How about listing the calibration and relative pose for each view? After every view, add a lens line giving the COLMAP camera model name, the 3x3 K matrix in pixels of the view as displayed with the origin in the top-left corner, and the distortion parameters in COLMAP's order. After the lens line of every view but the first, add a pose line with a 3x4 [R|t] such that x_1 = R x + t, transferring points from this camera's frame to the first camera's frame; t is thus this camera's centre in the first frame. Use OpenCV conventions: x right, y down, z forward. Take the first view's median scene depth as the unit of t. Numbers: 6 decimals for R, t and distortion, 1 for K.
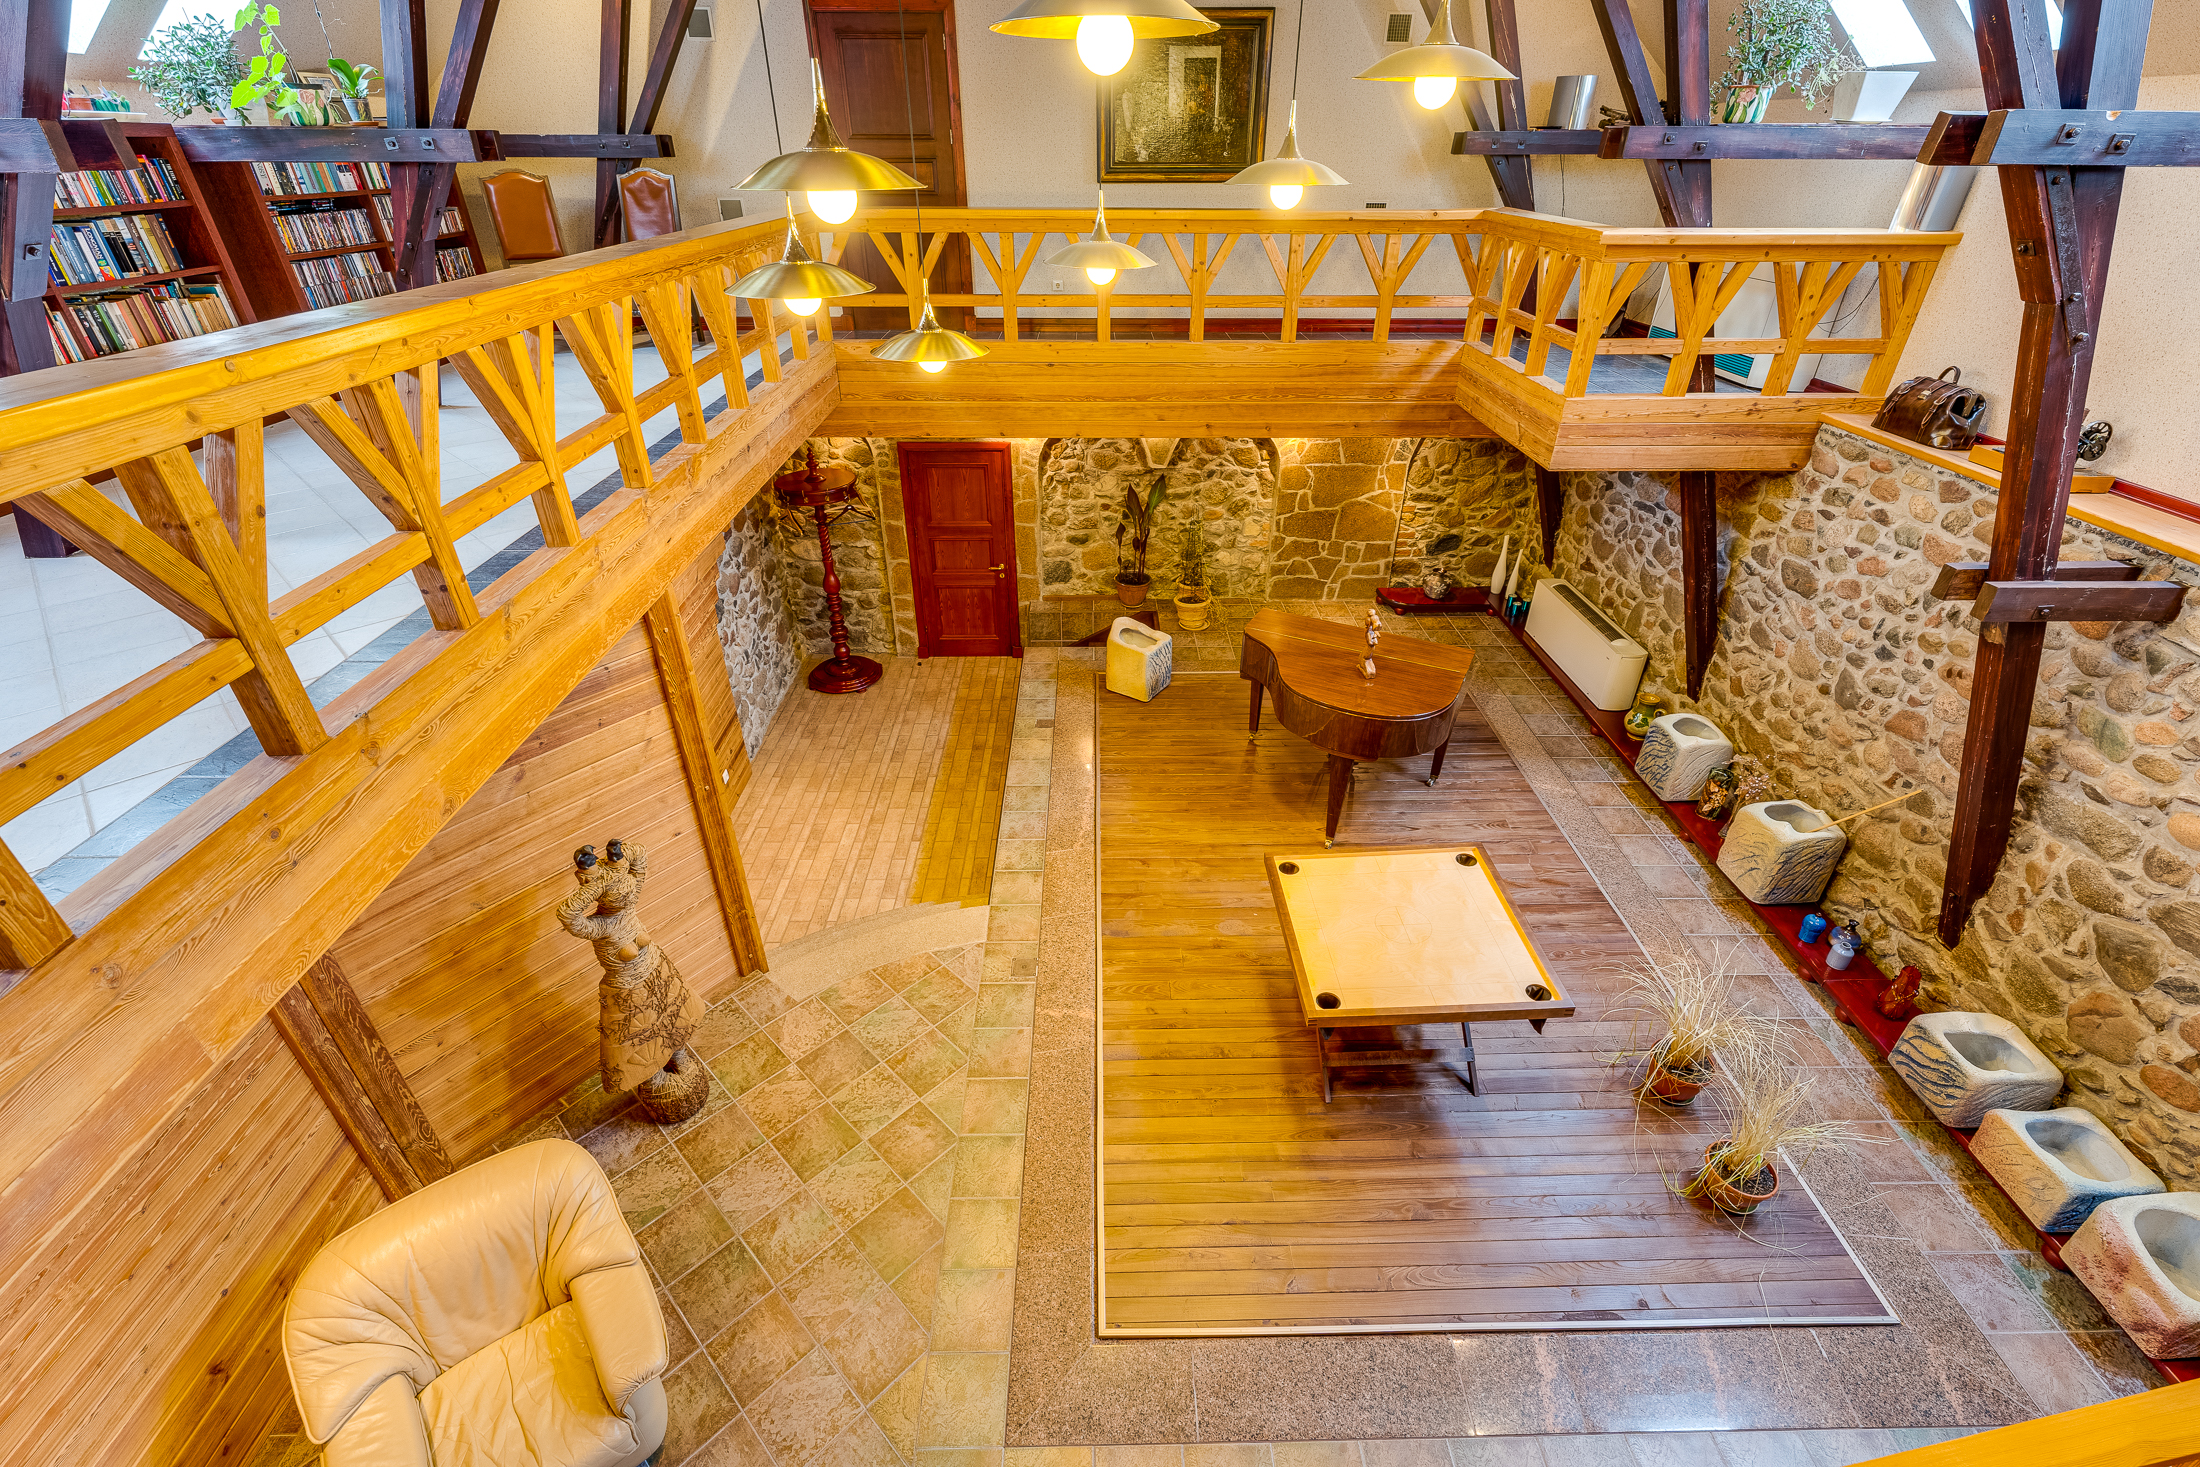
lens RADIAL K [[956.4, 0, 1100.0], [0, 956.4, 733.5], [0, 0, 1]] dist [-0.001161, 0.000438]
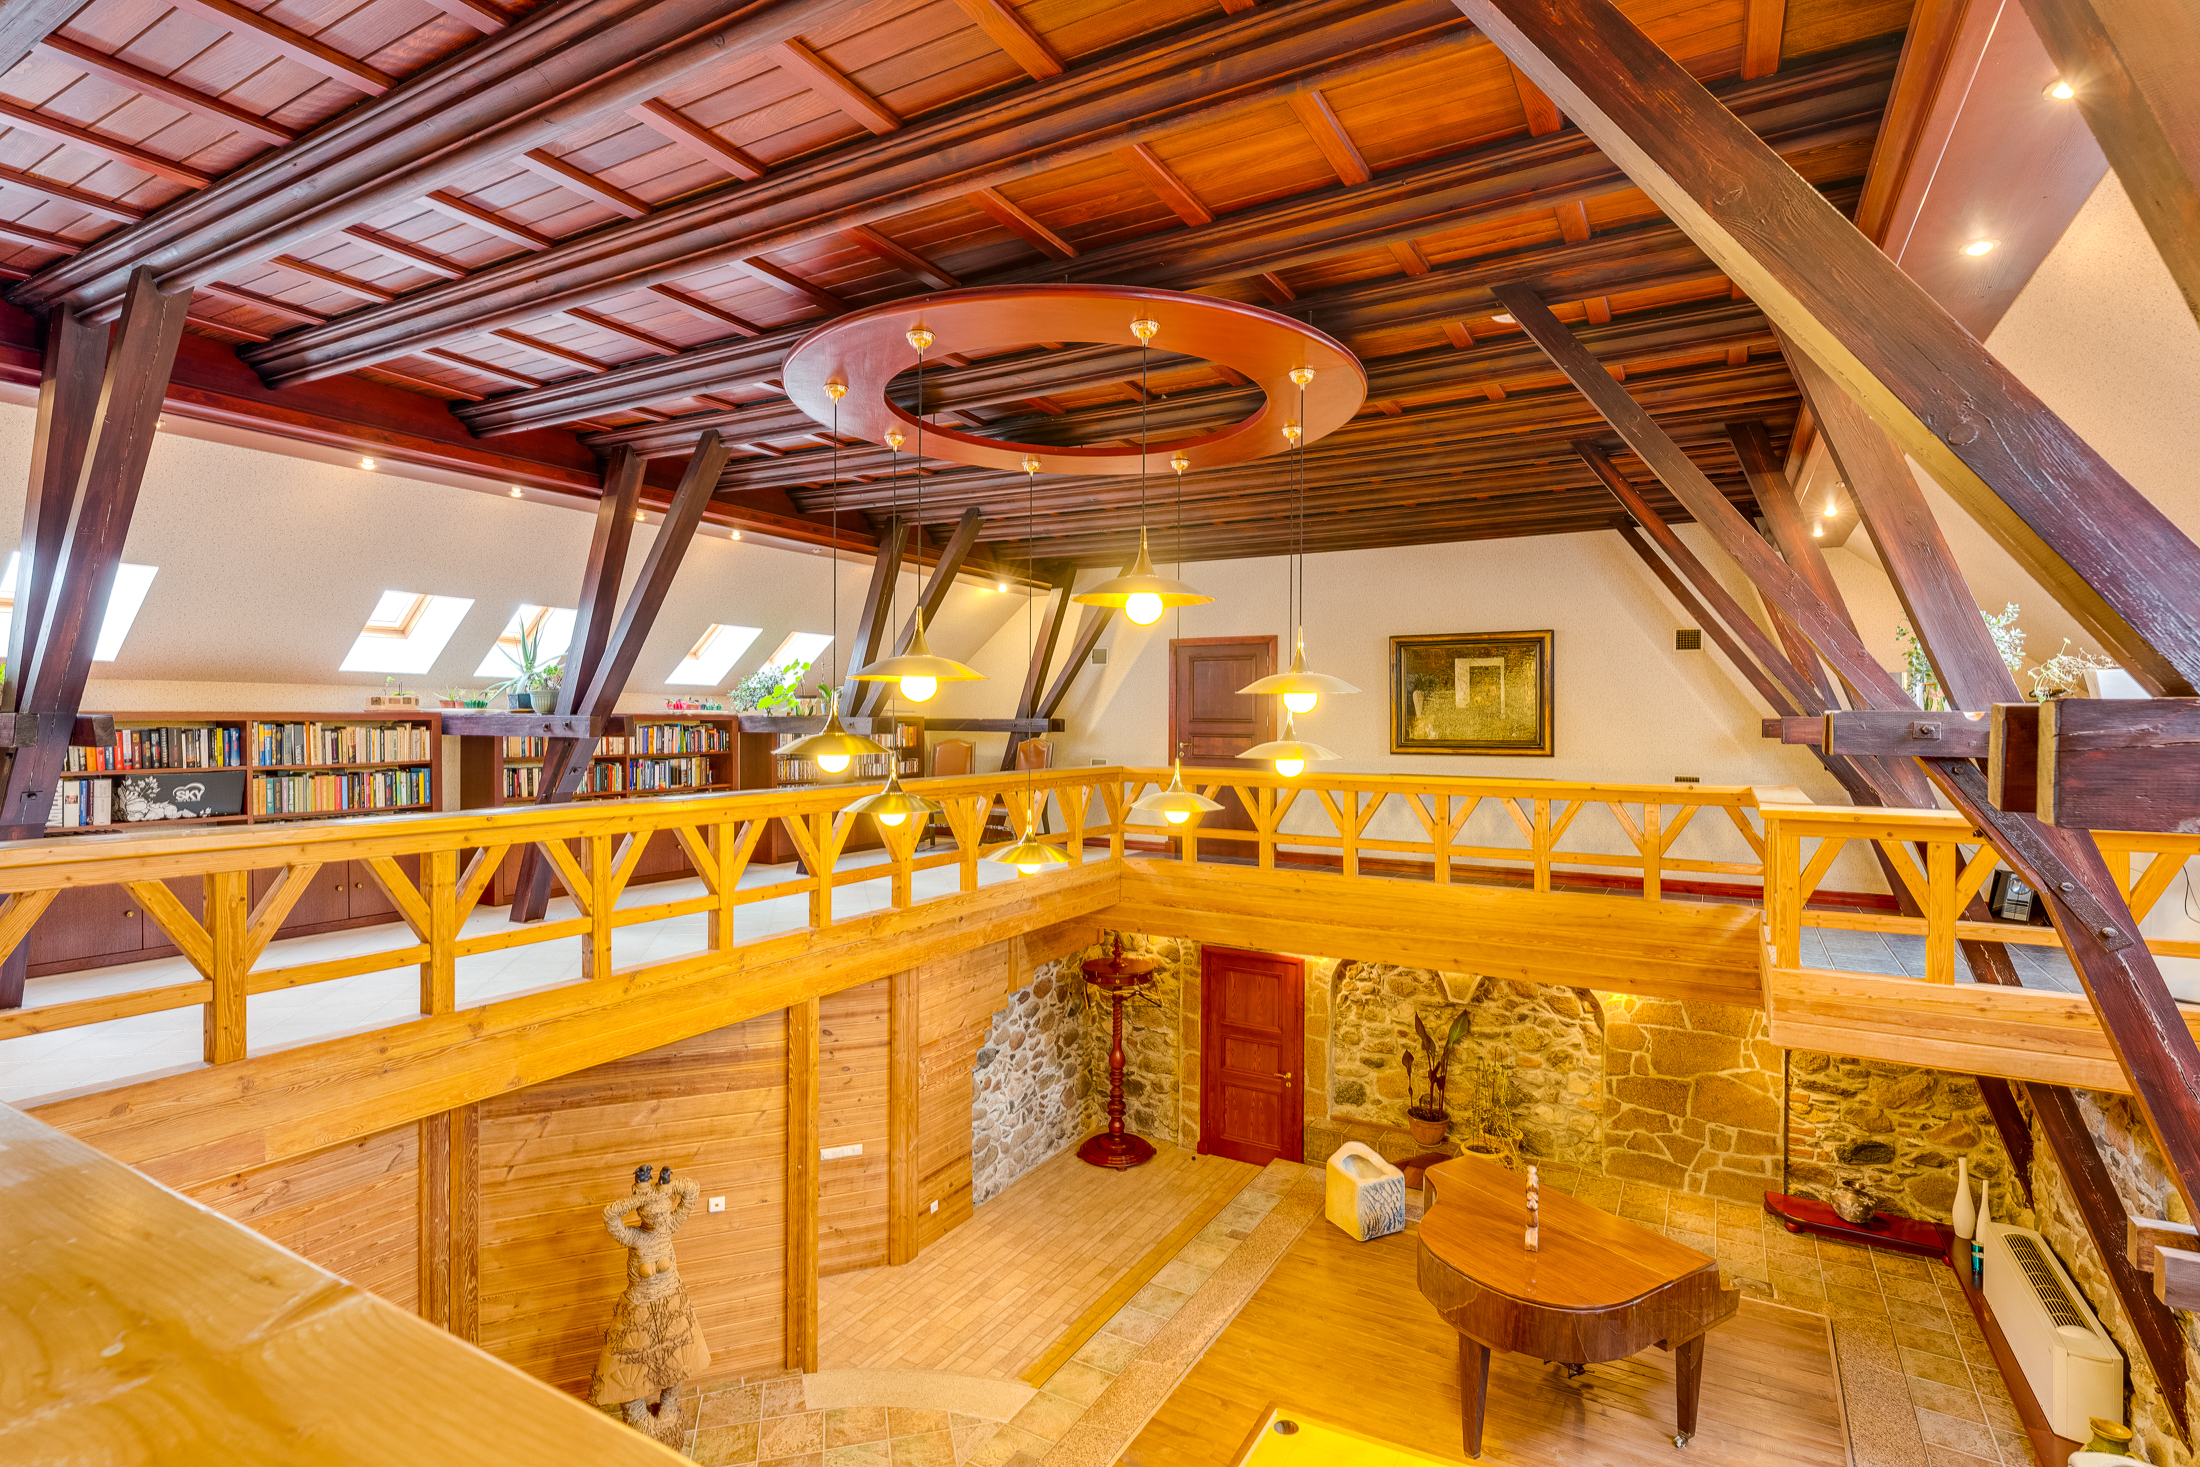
lens RADIAL K [[907.9, 0, 1100.0], [0, 907.9, 733.5], [0, 0, 1]] dist [-0.001602, -0.000141]
pose [[0.891699, 0.011571, -0.452480, 0.153271], [-0.242956, 0.855691, -0.456909, 0.006093], [0.381896, 0.517358, 0.765830, -0.016156]]
